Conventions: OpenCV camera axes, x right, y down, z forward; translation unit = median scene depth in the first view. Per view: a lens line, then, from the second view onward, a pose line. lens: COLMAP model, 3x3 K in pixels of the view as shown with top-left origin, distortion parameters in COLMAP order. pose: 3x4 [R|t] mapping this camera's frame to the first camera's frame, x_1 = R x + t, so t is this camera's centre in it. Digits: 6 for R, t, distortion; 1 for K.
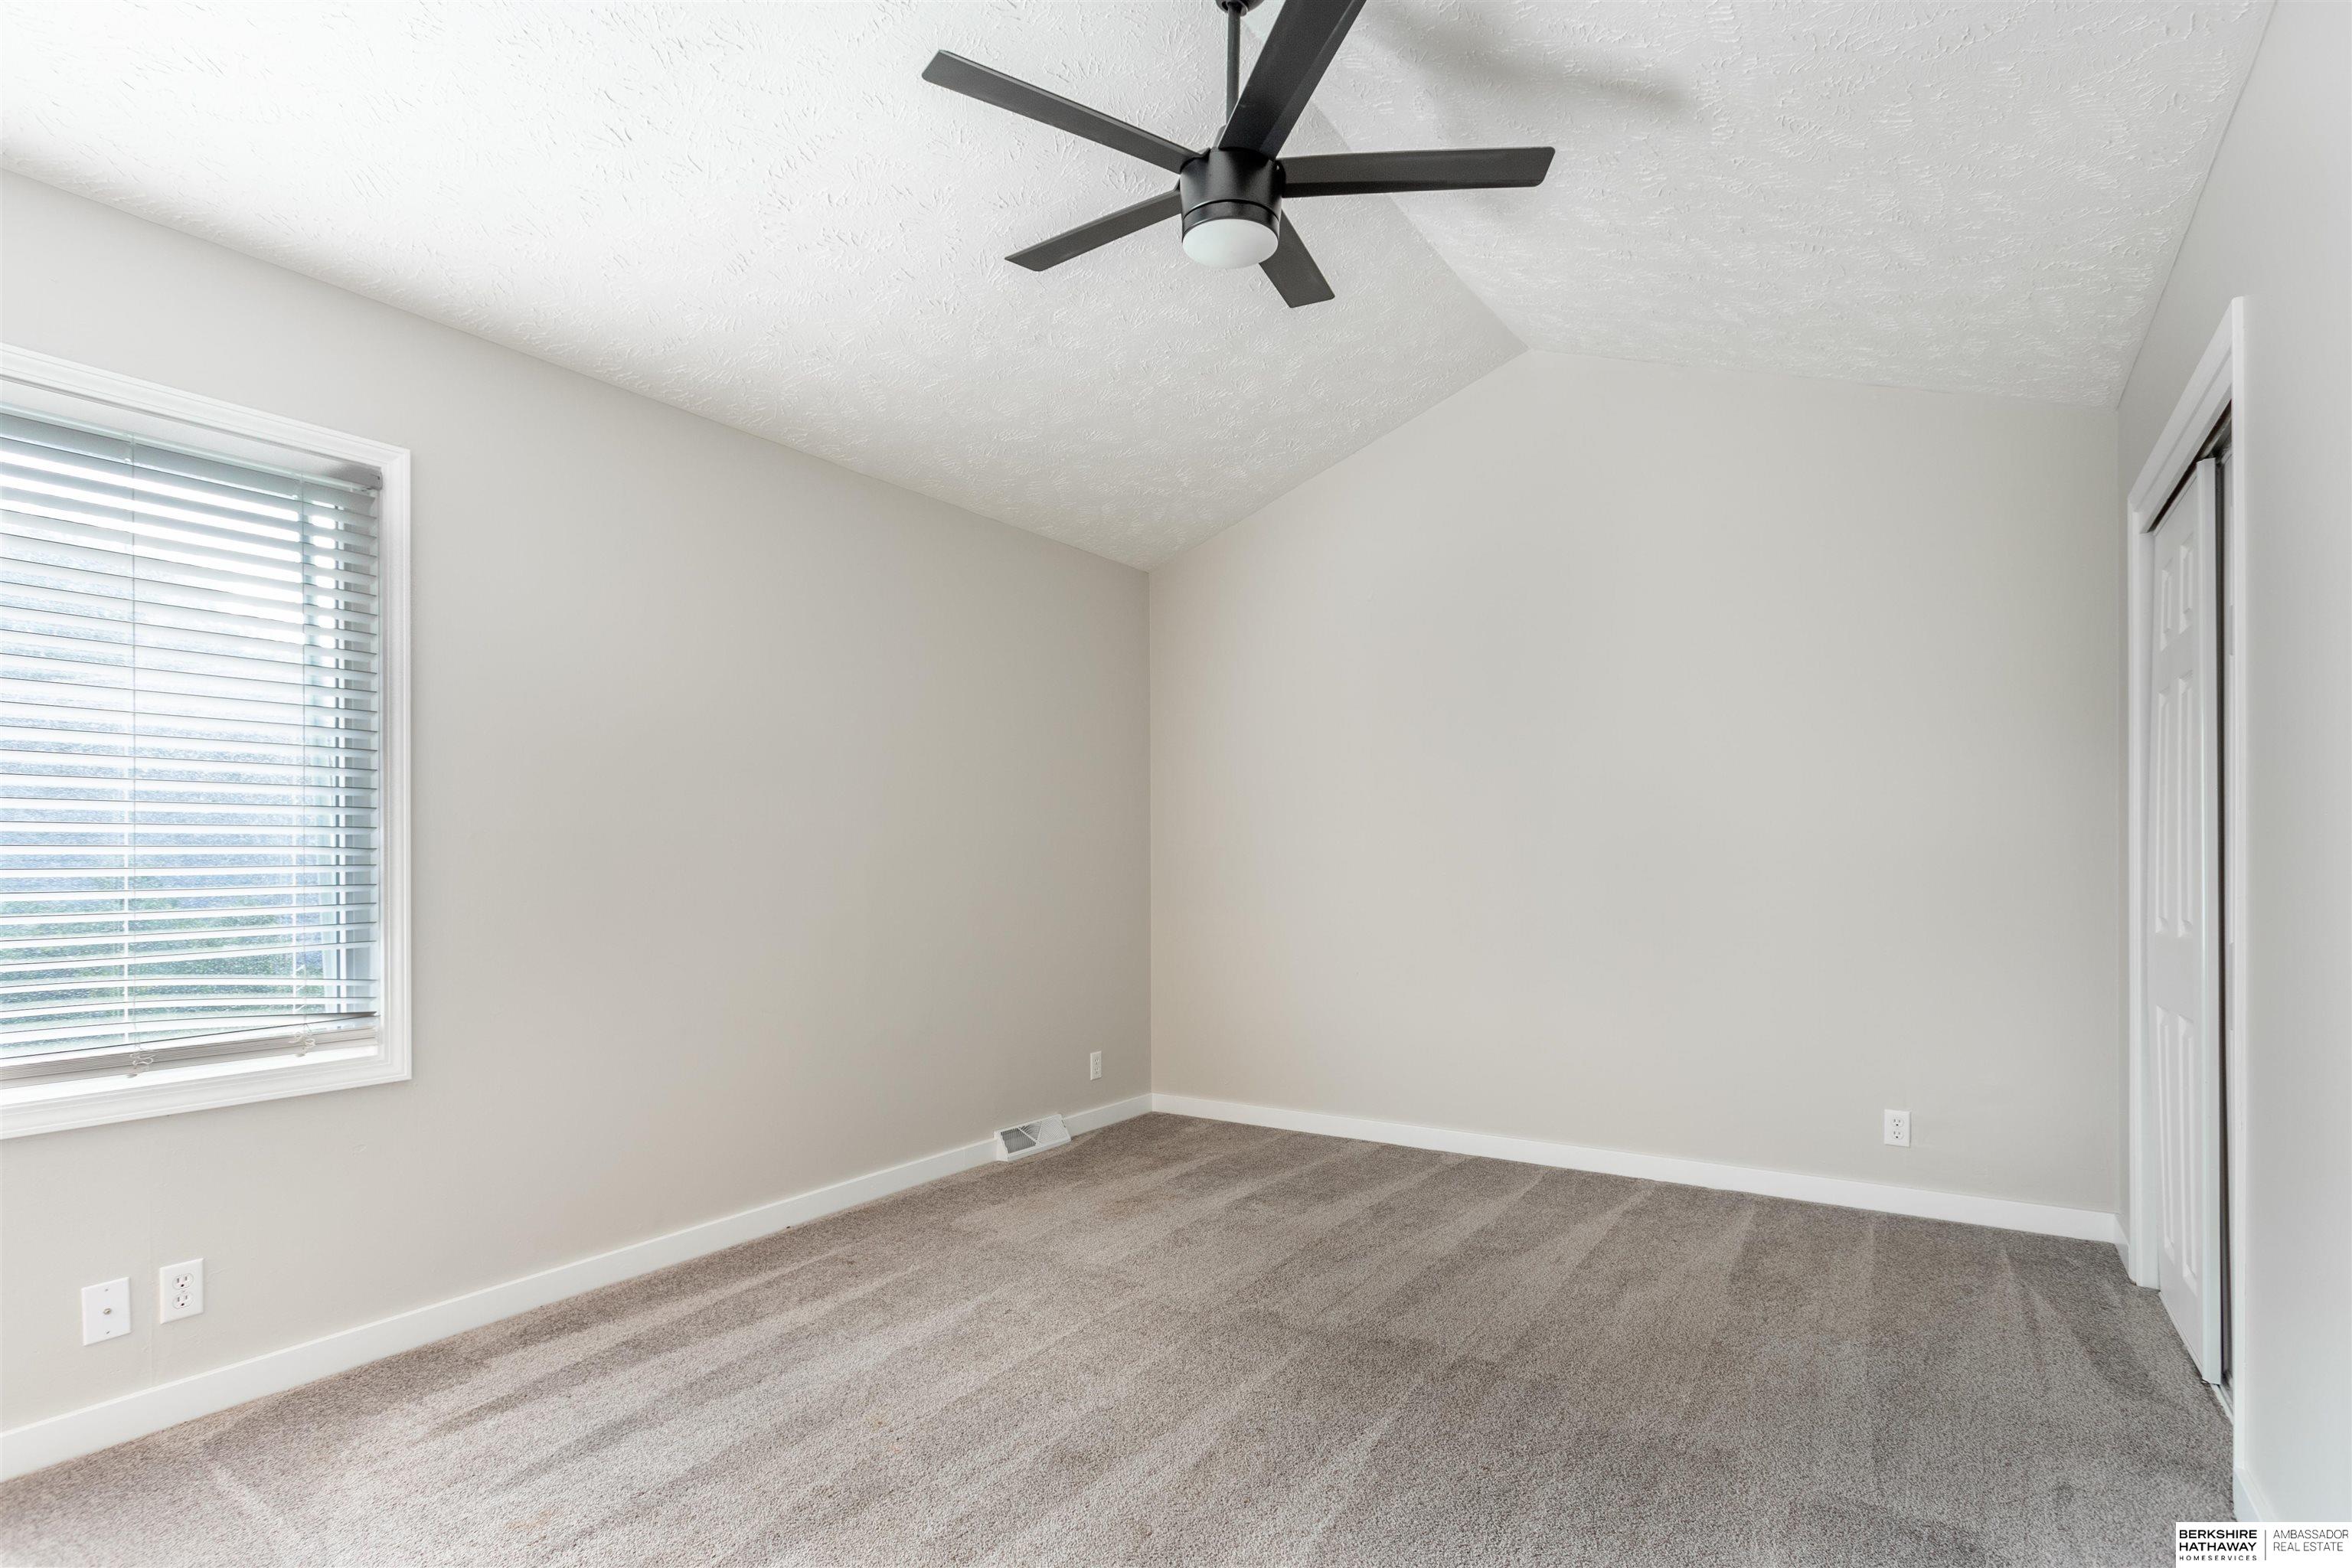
lens RADIAL K [[1142.1, 0, 1183.3], [0, 1142.1, 862.5], [0, 0, 1]] dist [0.005425, -0.000003]
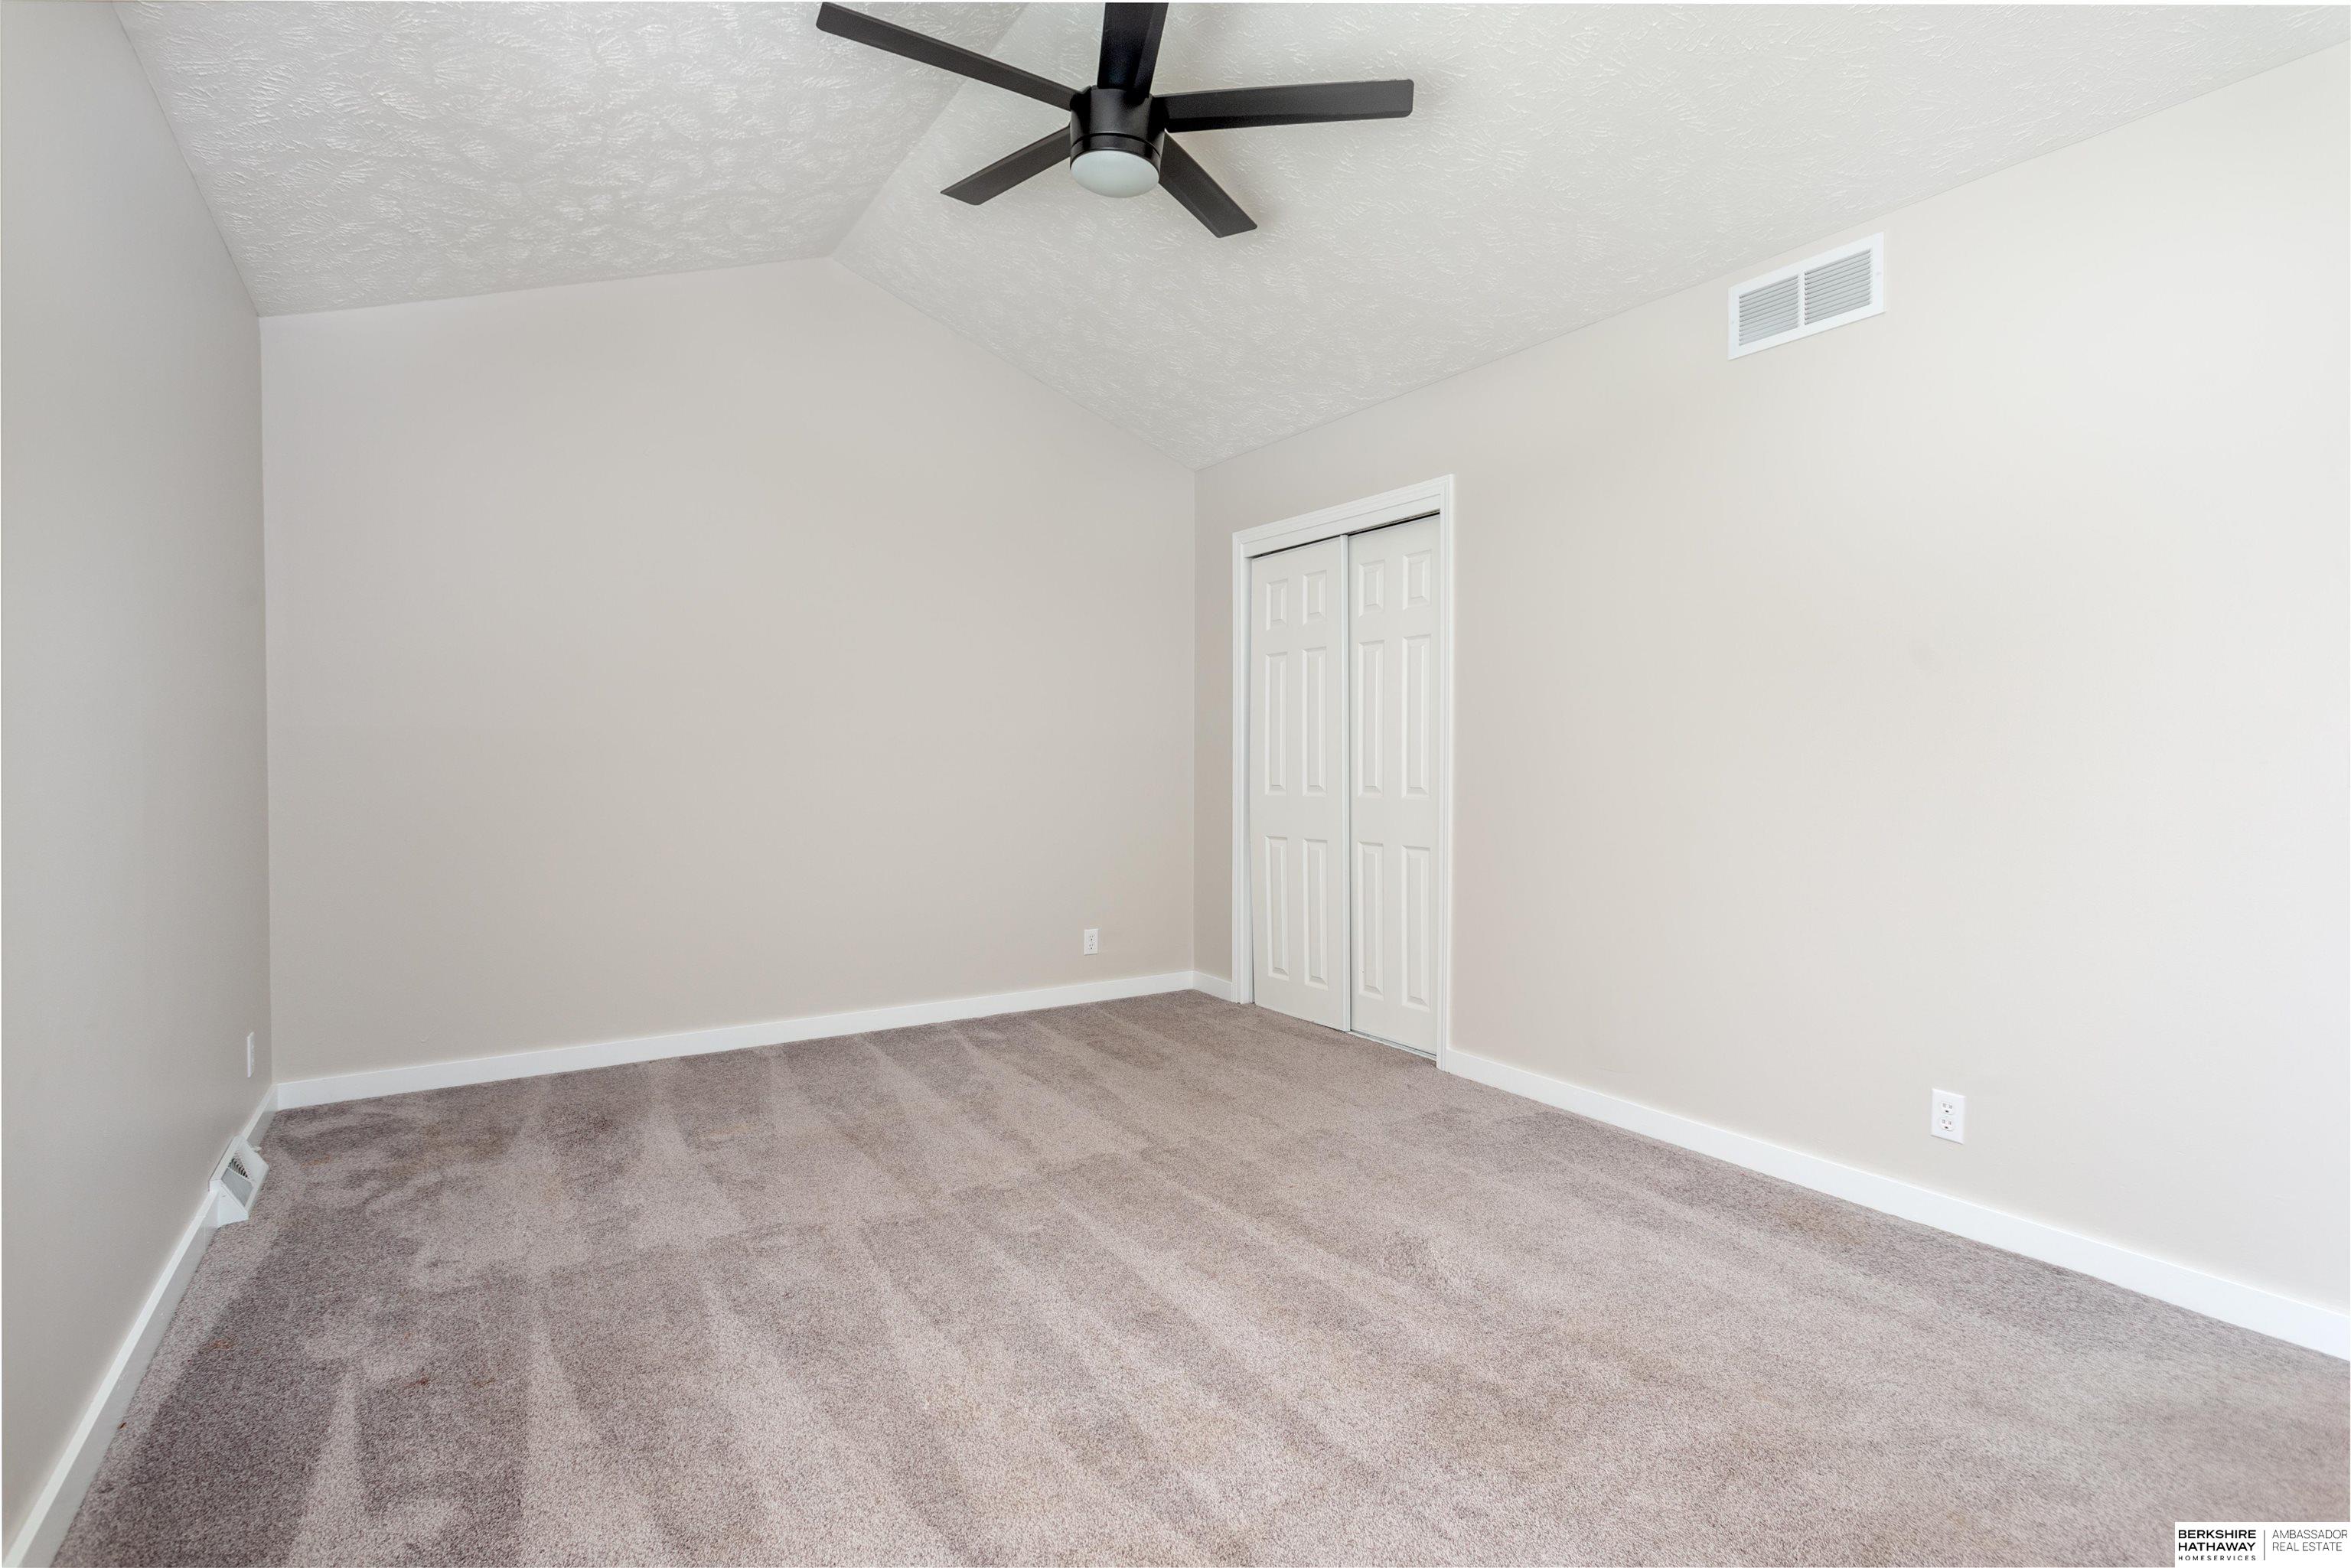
lens RADIAL K [[1141.5, 0, 1175.4], [0, 1141.5, 779.1], [0, 0, 1]] dist [0.005425, -0.000003]
pose [[0.407953, -0.010008, 0.912948, -0.610570], [-0.004182, 0.999909, 0.012830, 0.013793], [-0.912993, -0.009052, 0.407874, 0.335351]]
